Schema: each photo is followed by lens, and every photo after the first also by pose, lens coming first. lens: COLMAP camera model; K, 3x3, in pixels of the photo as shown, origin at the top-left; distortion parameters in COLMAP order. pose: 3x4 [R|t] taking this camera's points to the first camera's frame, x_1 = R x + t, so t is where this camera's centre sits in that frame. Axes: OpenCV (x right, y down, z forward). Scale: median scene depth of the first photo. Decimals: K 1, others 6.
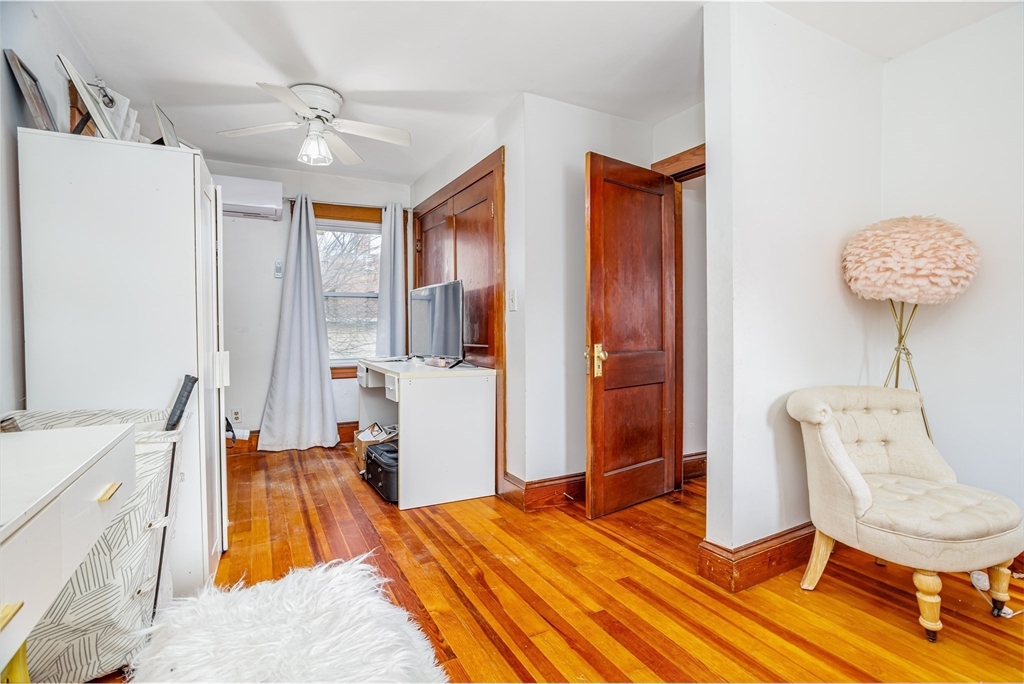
lens RADIAL K [[508.5, 0, 512.2], [0, 508.5, 335.1], [0, 0, 1]] dist [-0.051196, 0.030081]
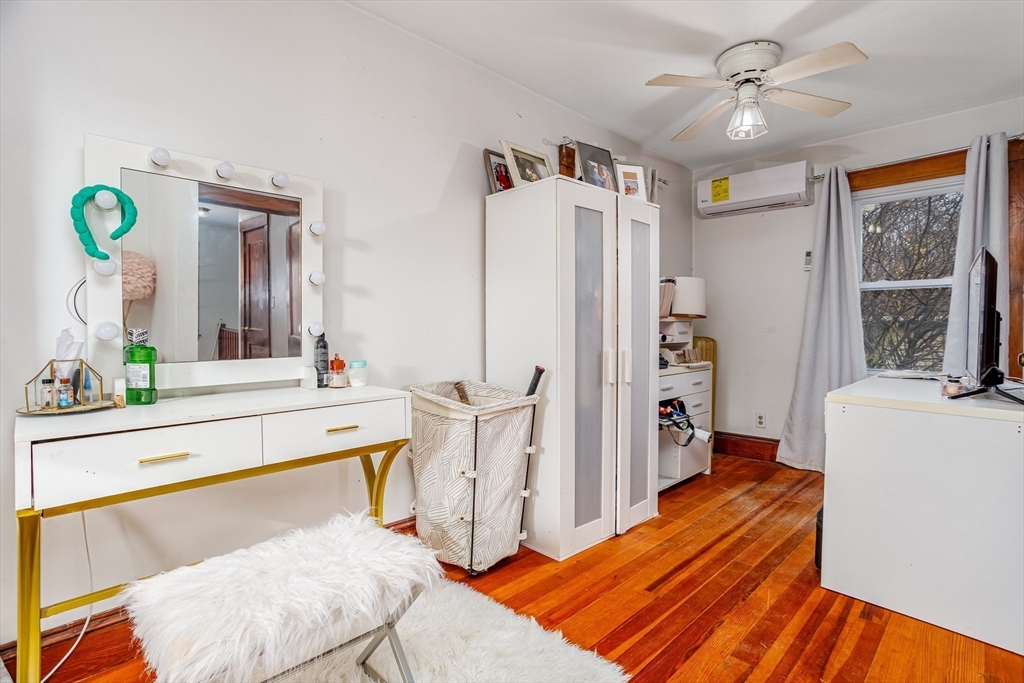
lens RADIAL K [[508.5, 0, 512.2], [0, 508.5, 334.6], [0, 0, 1]] dist [-0.051196, 0.030081]
pose [[0.276536, 0.021492, -0.960763, 0.236074], [-0.021522, 0.999638, 0.016167, -0.006874], [0.960763, 0.016207, 0.276898, 0.280307]]
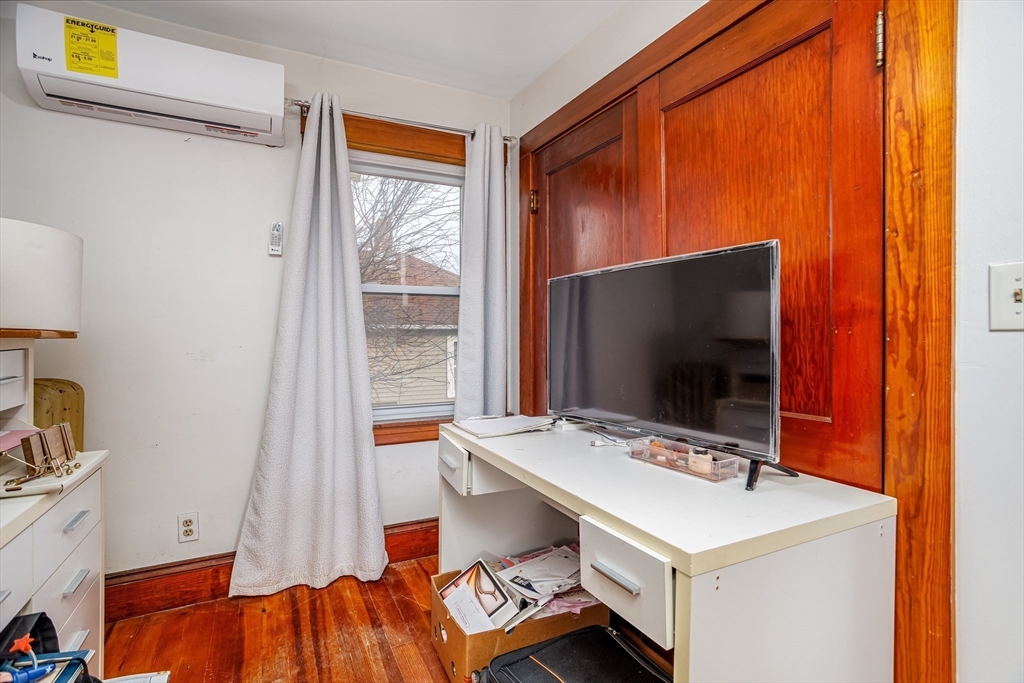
lens RADIAL K [[468.1, 0, 500.2], [0, 468.1, 330.6], [0, 0, 1]] dist [-0.001360, 0.000409]
pose [[0.999852, 0.004491, -0.016627, -0.231379], [-0.004756, 0.999862, -0.015947, -0.030403], [0.016553, 0.016024, 0.999735, 0.536819]]
